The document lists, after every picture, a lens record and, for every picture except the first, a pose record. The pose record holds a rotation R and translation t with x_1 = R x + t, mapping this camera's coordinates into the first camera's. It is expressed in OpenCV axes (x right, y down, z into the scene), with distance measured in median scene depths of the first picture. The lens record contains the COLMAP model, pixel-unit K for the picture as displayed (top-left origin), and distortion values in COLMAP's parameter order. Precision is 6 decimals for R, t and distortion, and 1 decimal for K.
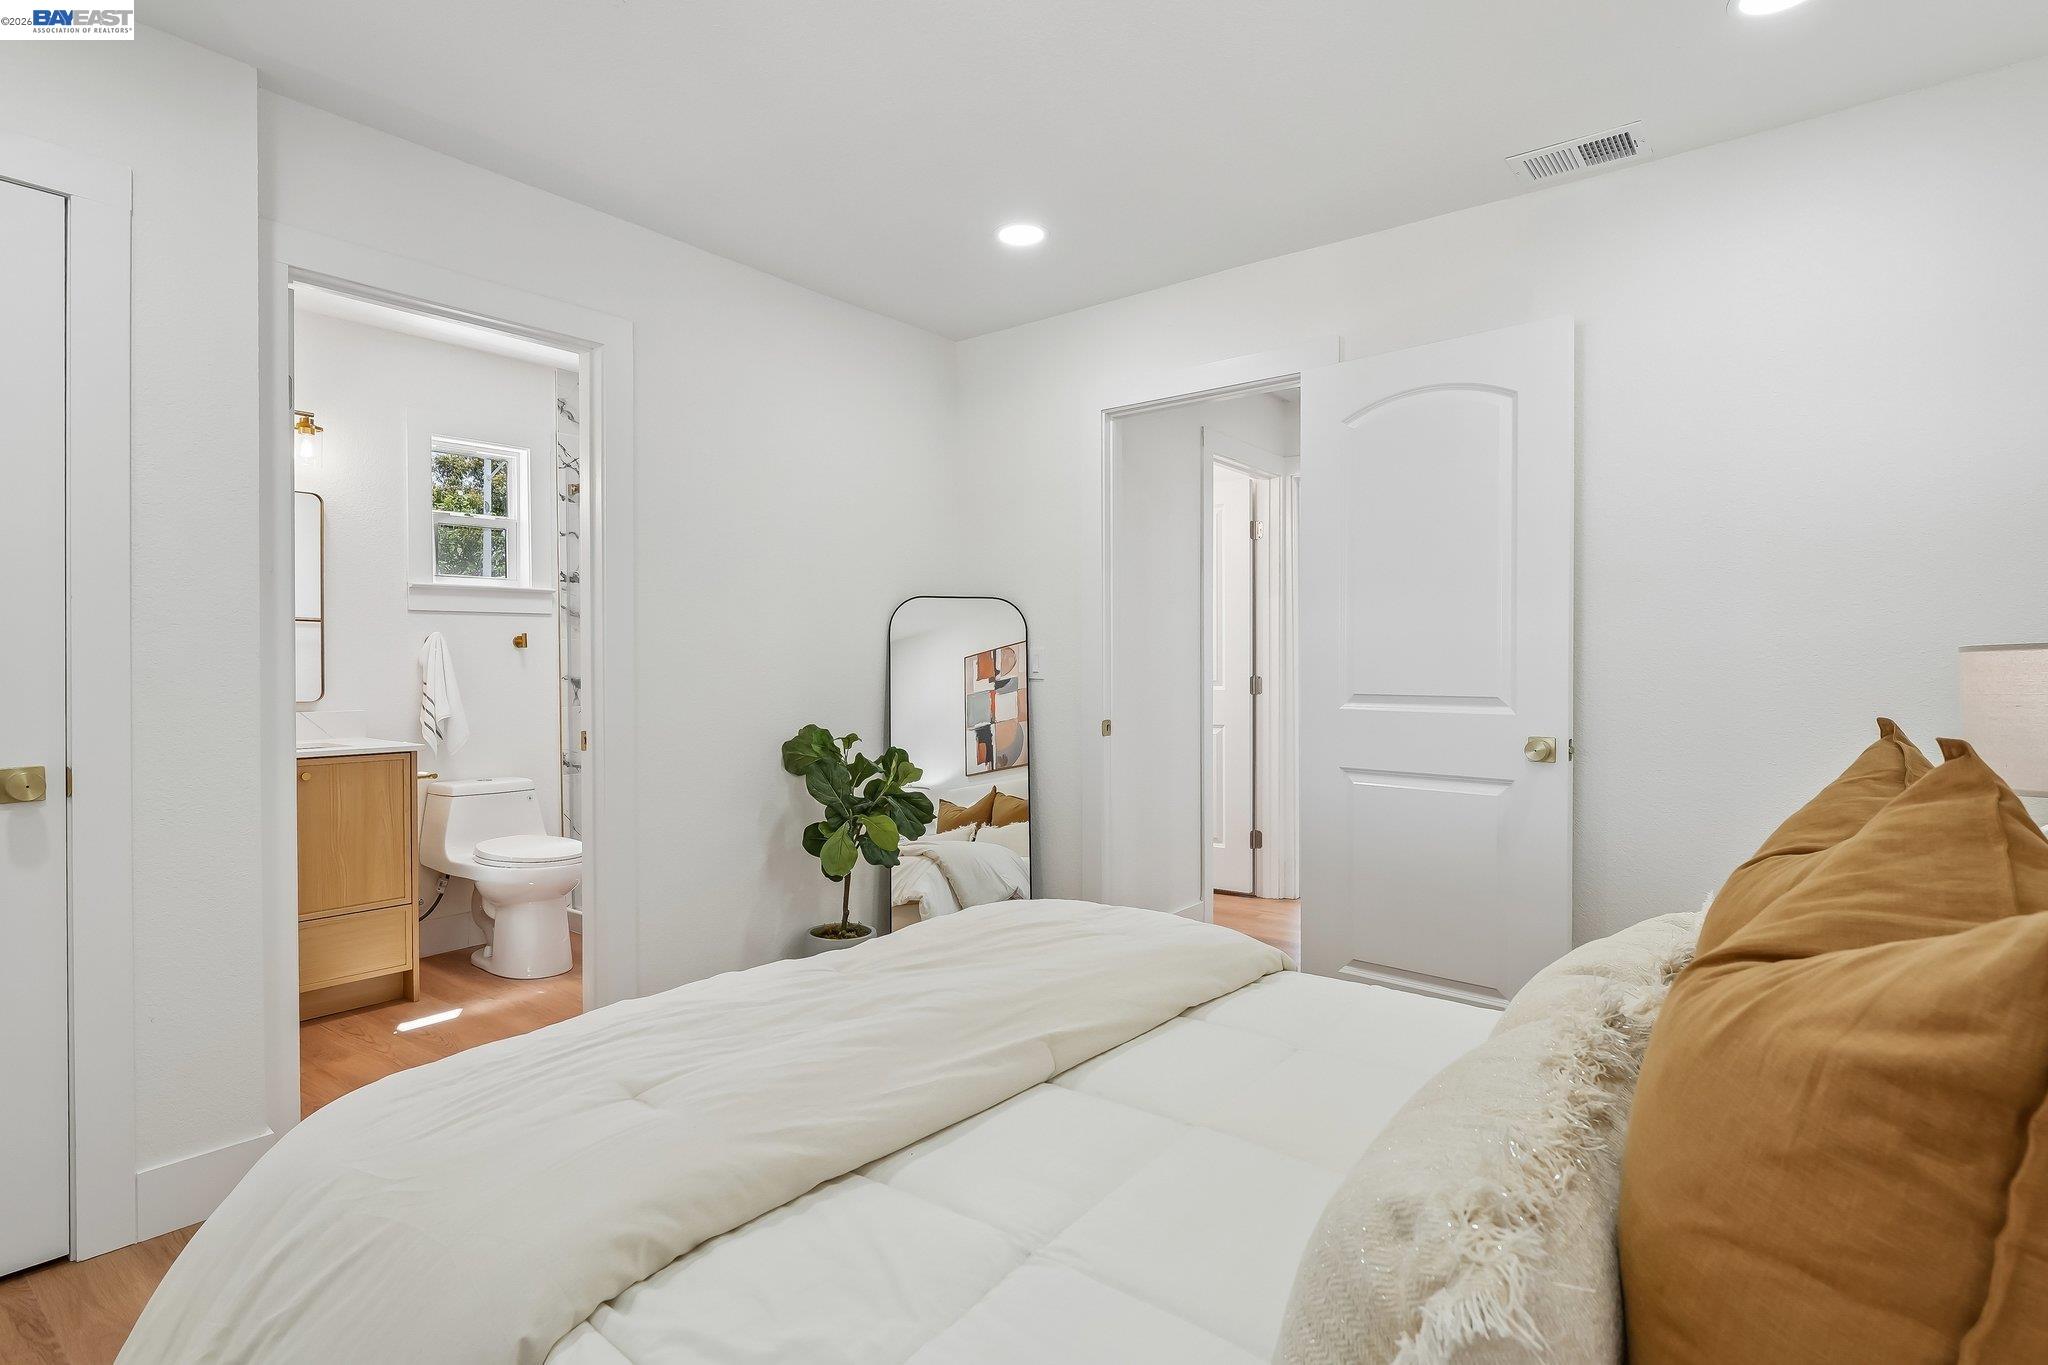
lens RADIAL K [[1053.9, 0, 1024.0], [0, 1053.9, 682.5], [0, 0, 1]] dist [-0.003135, -0.001073]
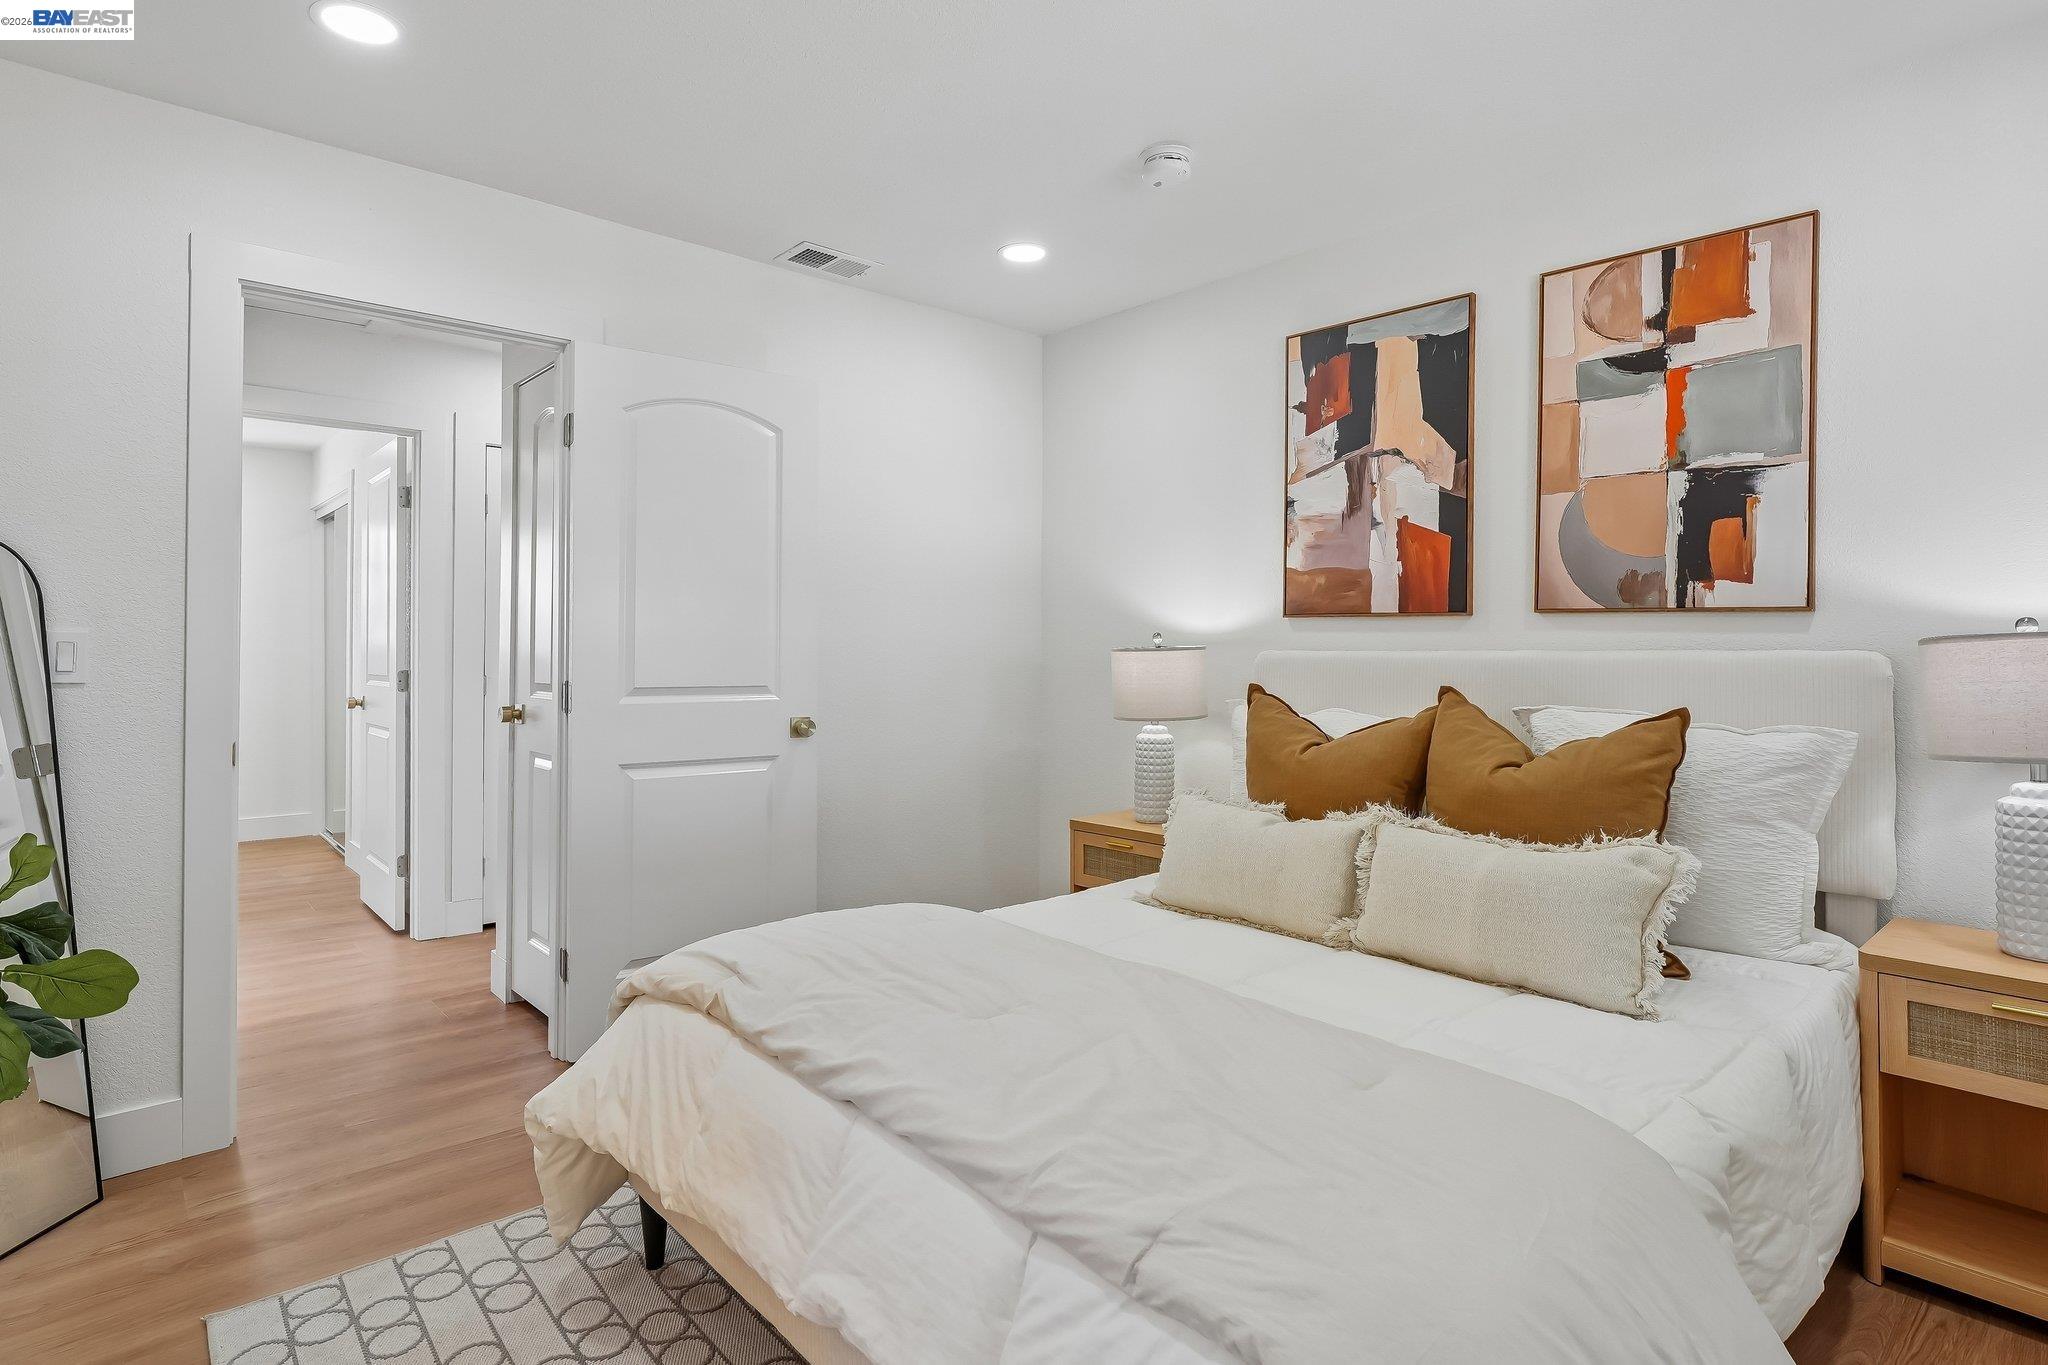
lens RADIAL K [[1053.9, 0, 1024.0], [0, 1053.9, 682.5], [0, 0, 1]] dist [-0.003135, -0.001073]
pose [[0.146763, -0.023030, 0.988904, -0.665594], [0.010518, 0.999709, 0.021720, -0.012480], [-0.989116, 0.007213, 0.146962, 0.546623]]
